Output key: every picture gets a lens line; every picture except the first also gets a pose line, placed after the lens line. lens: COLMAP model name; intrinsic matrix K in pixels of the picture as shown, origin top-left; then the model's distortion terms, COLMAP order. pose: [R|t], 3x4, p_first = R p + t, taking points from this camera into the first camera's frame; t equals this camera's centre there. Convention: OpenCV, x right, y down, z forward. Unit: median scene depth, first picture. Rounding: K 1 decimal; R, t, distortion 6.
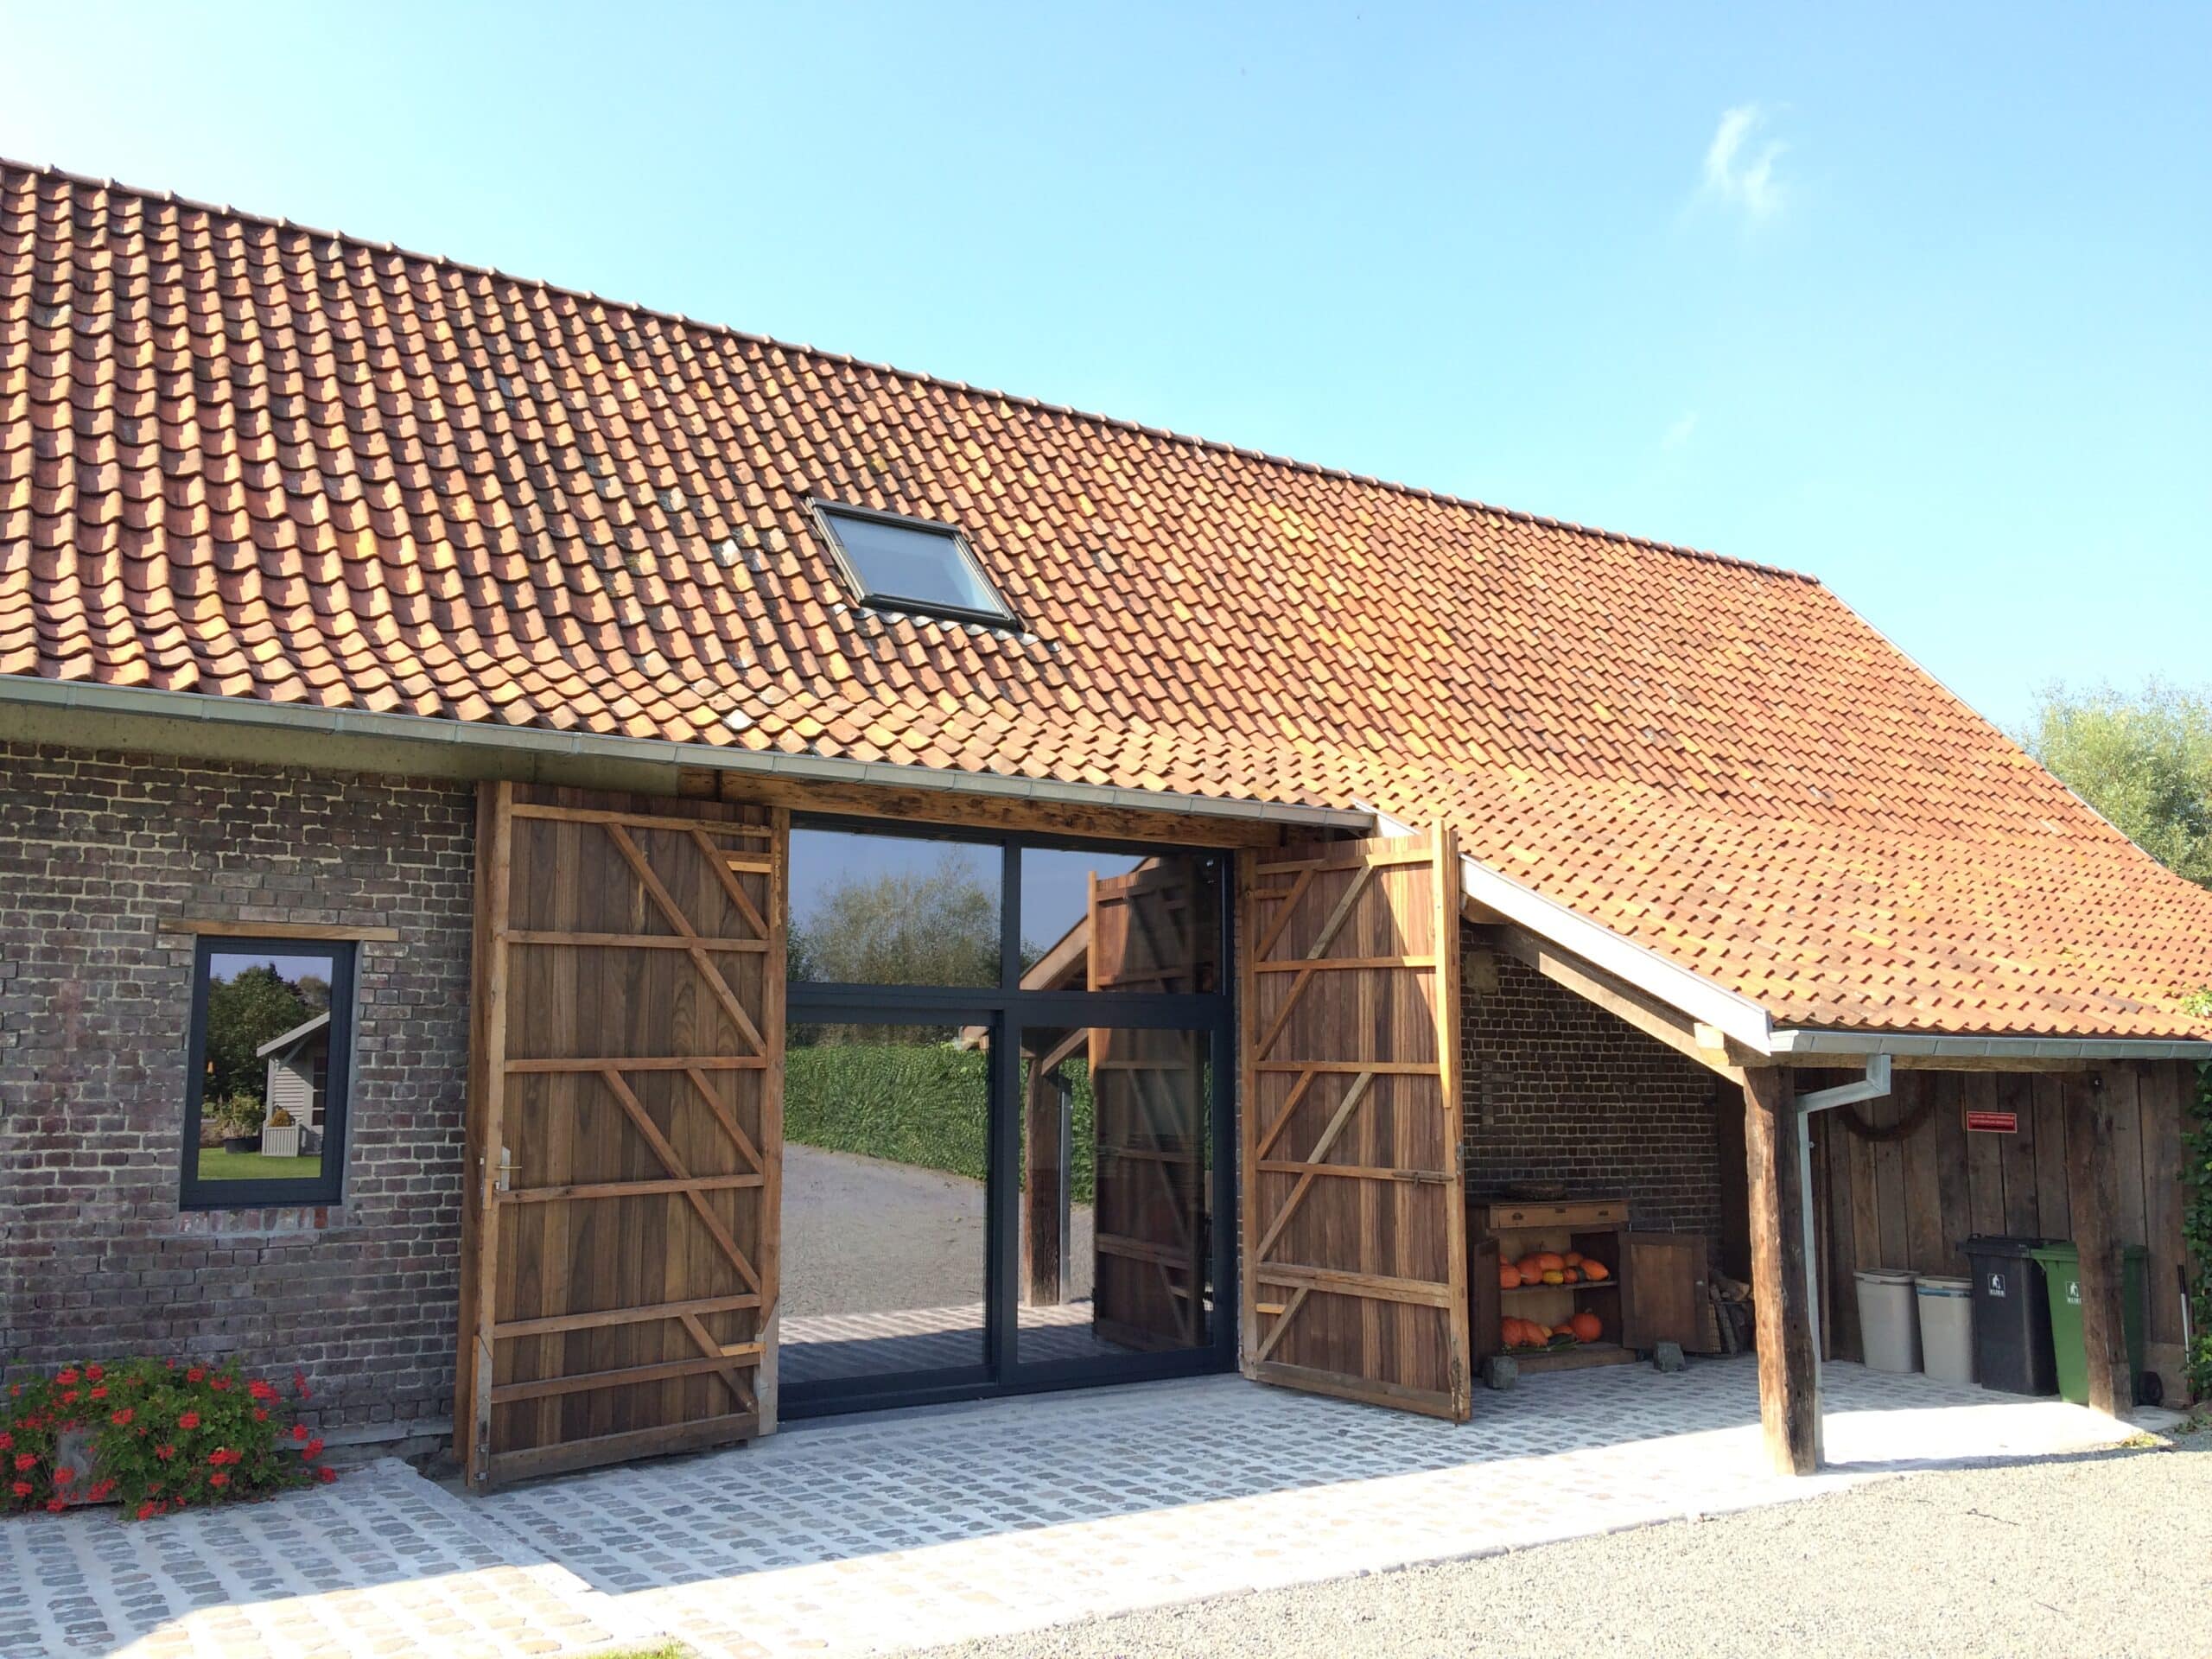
lens RADIAL K [[1932.7, 0, 1105.5], [0, 1932.7, 830.6], [0, 0, 1]] dist [0.084904, -0.092648]
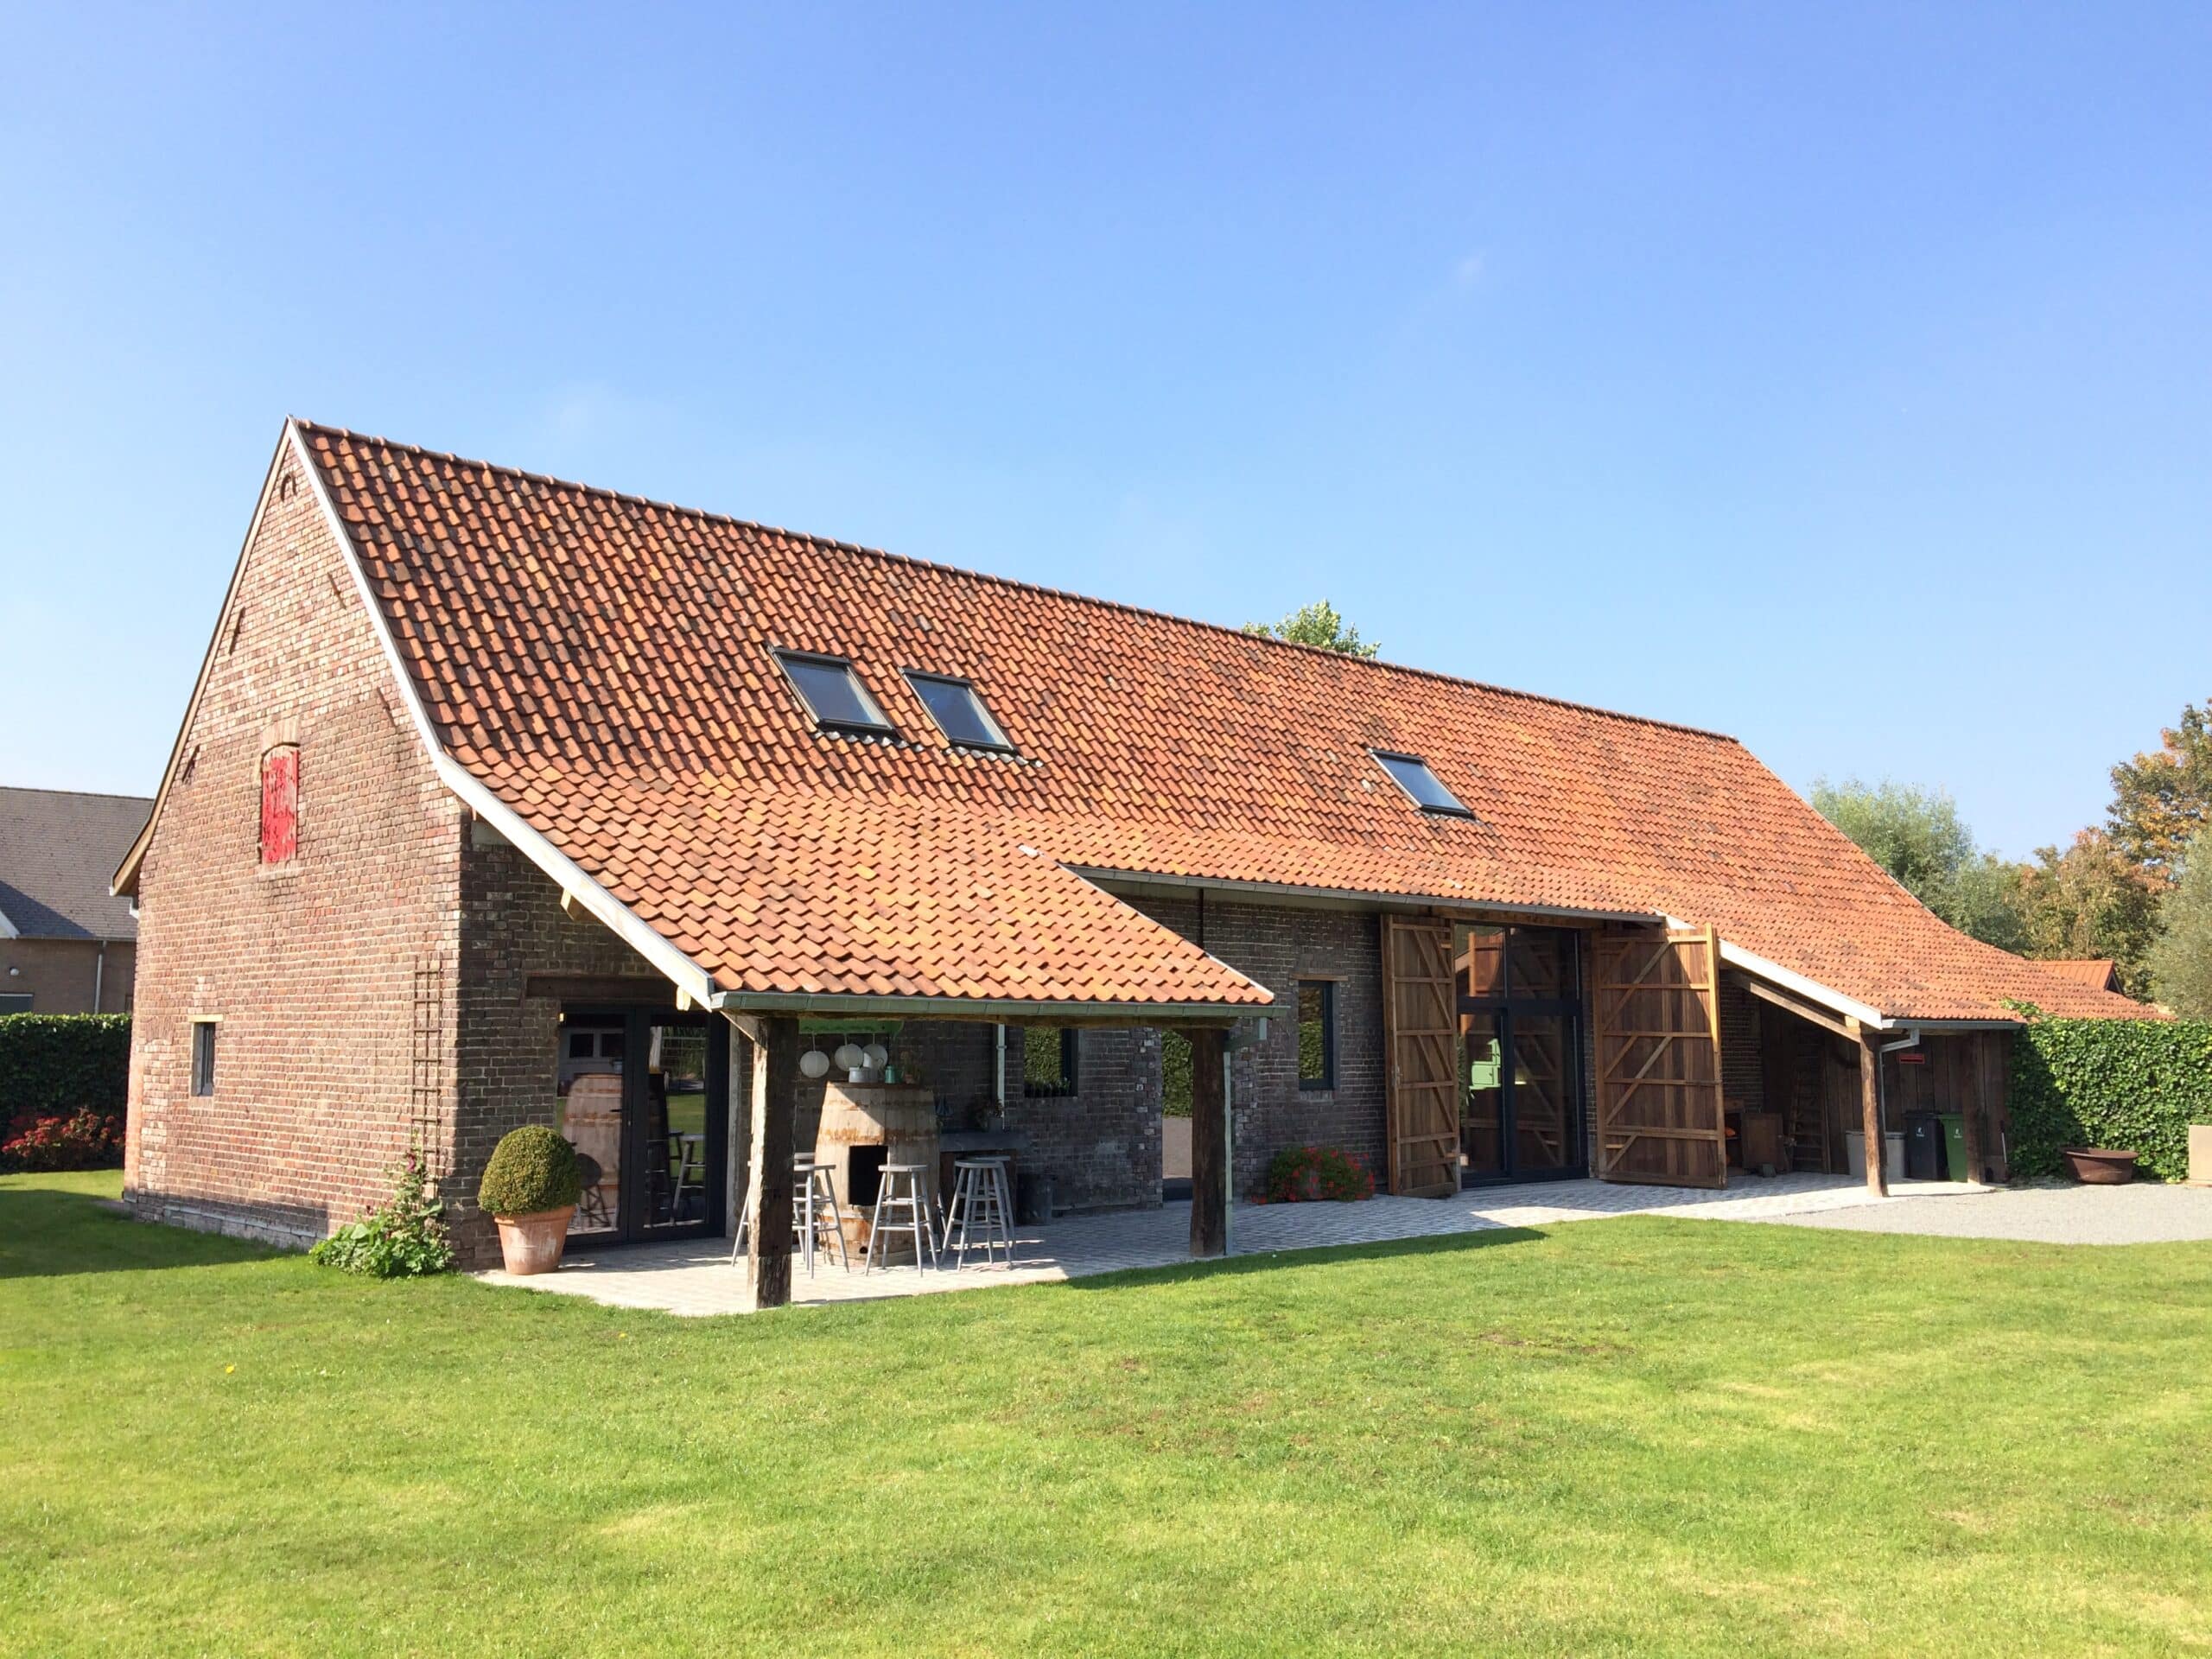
lens RADIAL K [[1932.7, 0, 1104.0], [0, 1932.7, 829.5], [0, 0, 1]] dist [0.084904, -0.092648]
pose [[0.985258, 0.015011, 0.170418, -0.889675], [-0.017812, 0.999730, 0.014920, -0.133037], [-0.170148, -0.017735, 0.985259, -1.073810]]
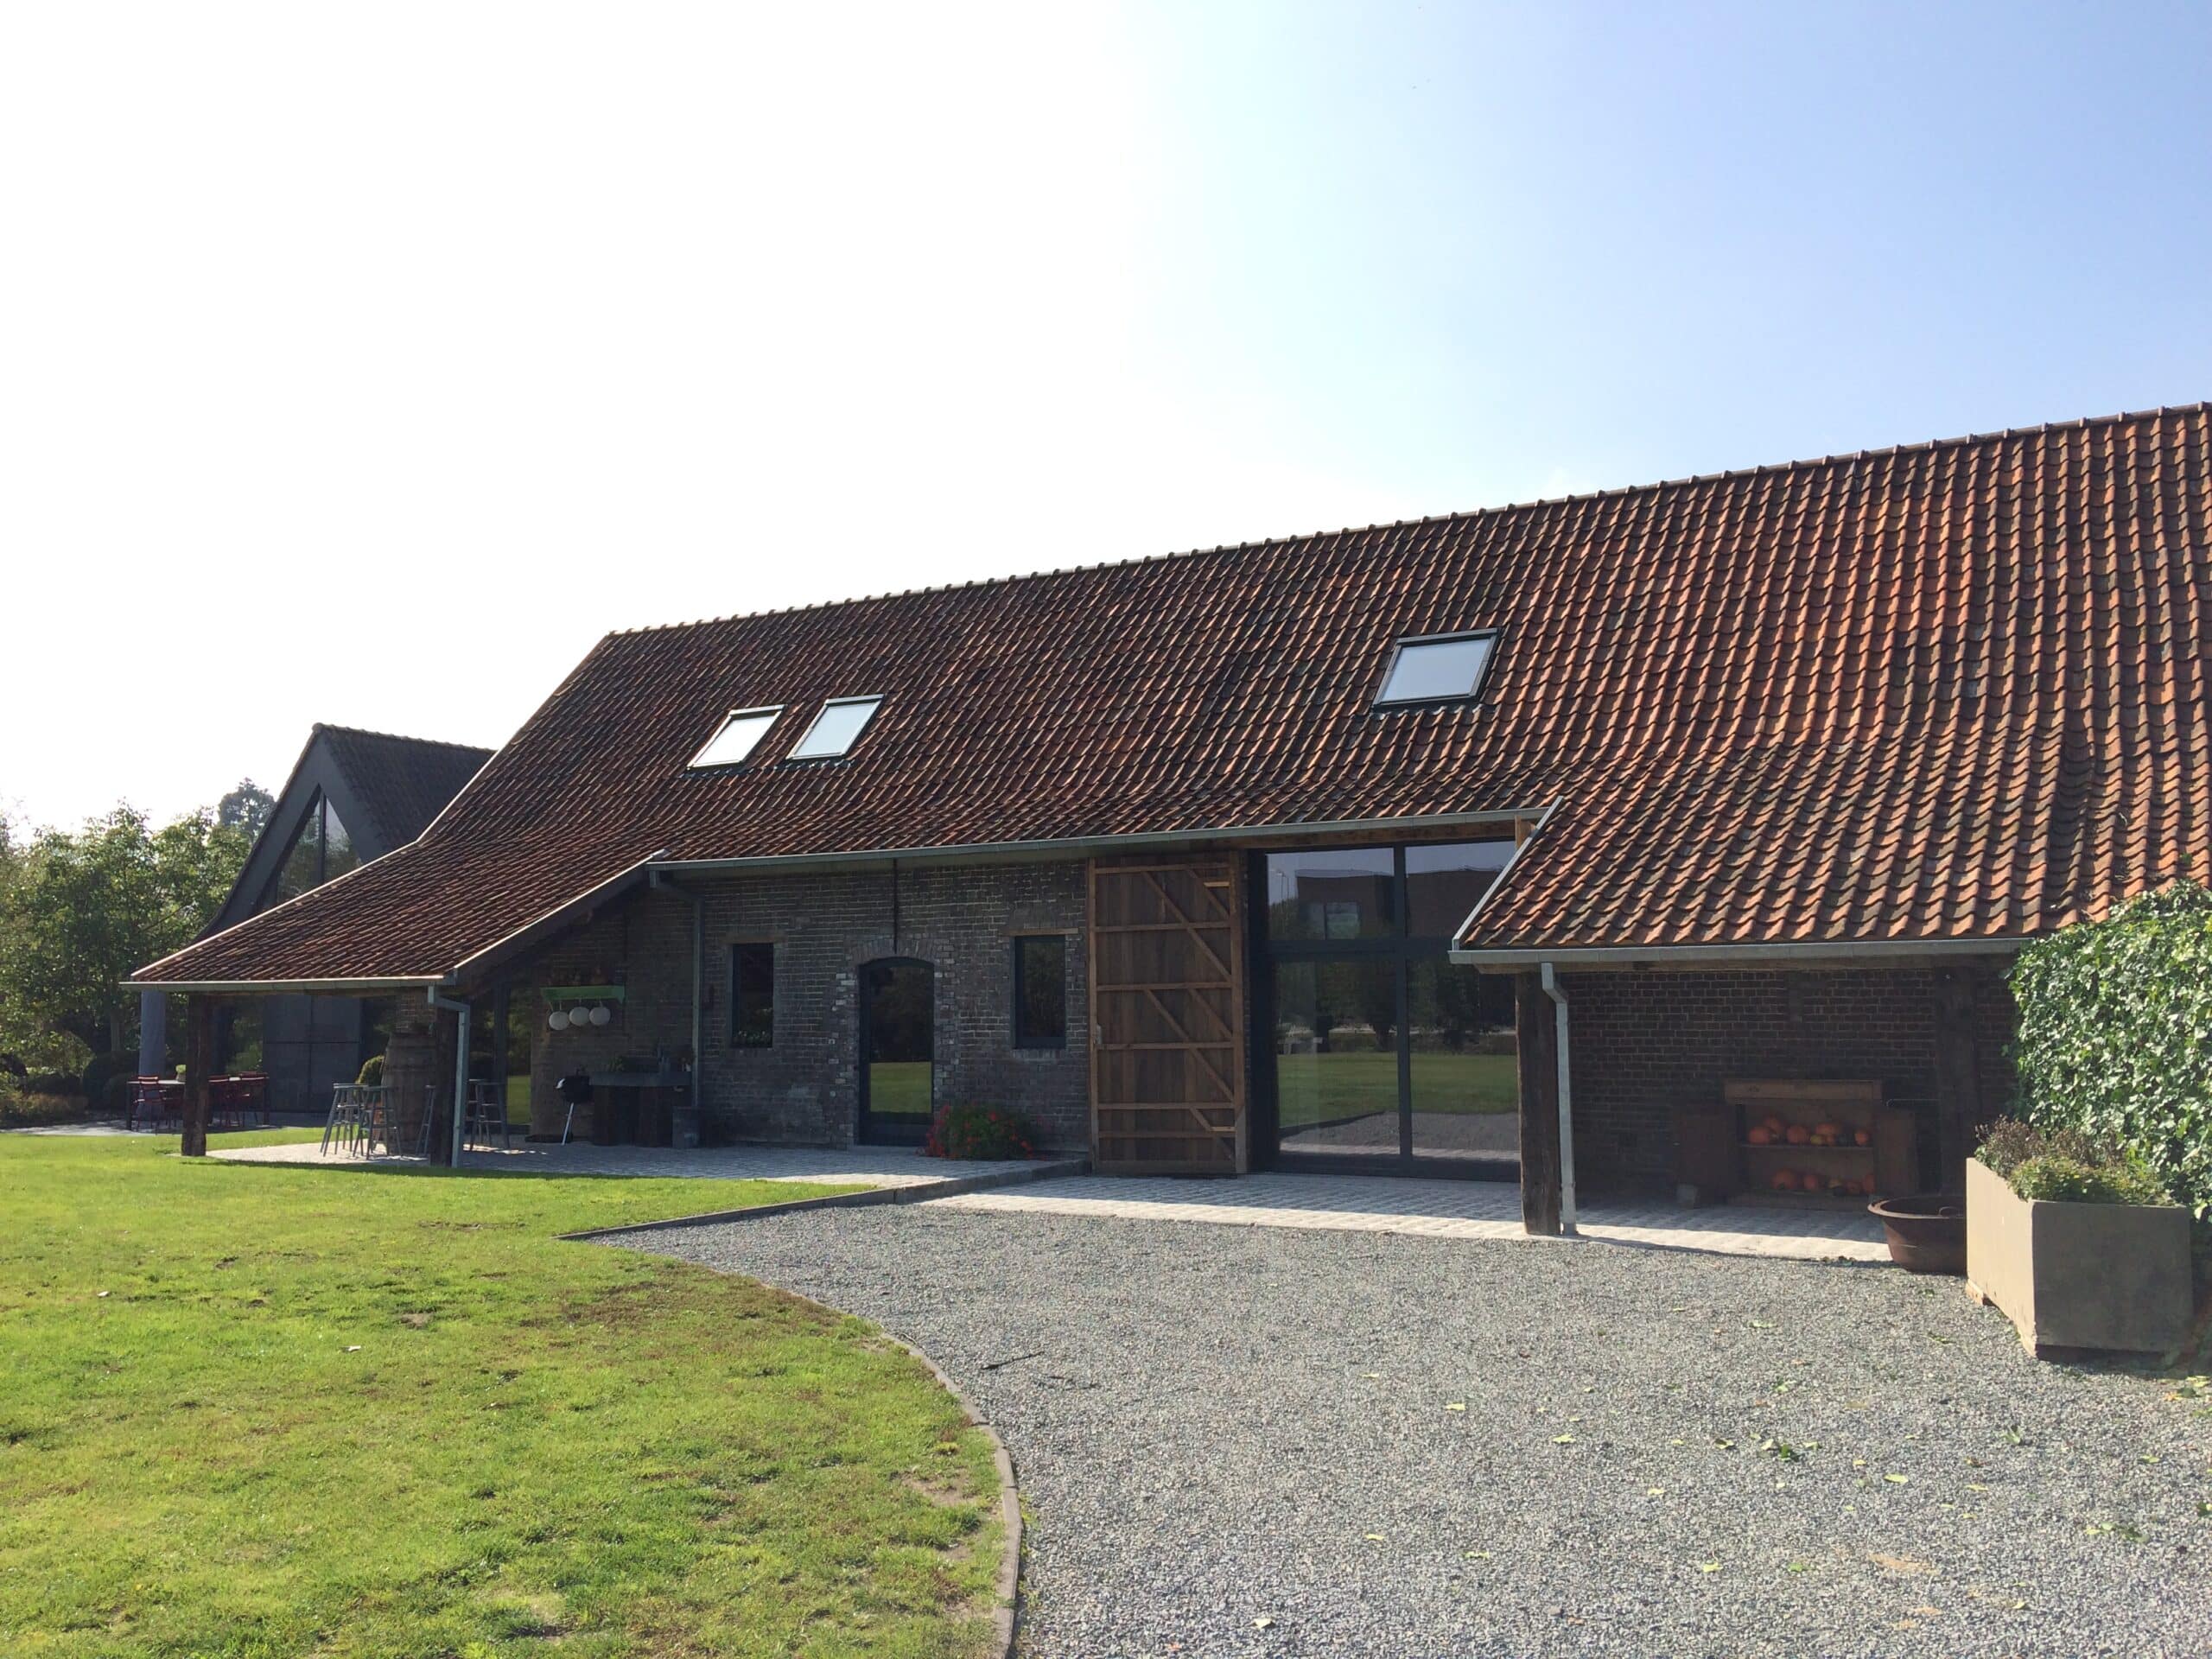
lens RADIAL K [[1932.7, 0, 1107.9], [0, 1932.7, 833.7], [0, 0, 1]] dist [0.084904, -0.092648]
pose [[0.441556, -0.088071, -0.892901, 1.381007], [0.121755, 0.991847, -0.037621, 0.025336], [0.888934, -0.092104, 0.448680, 0.034657]]
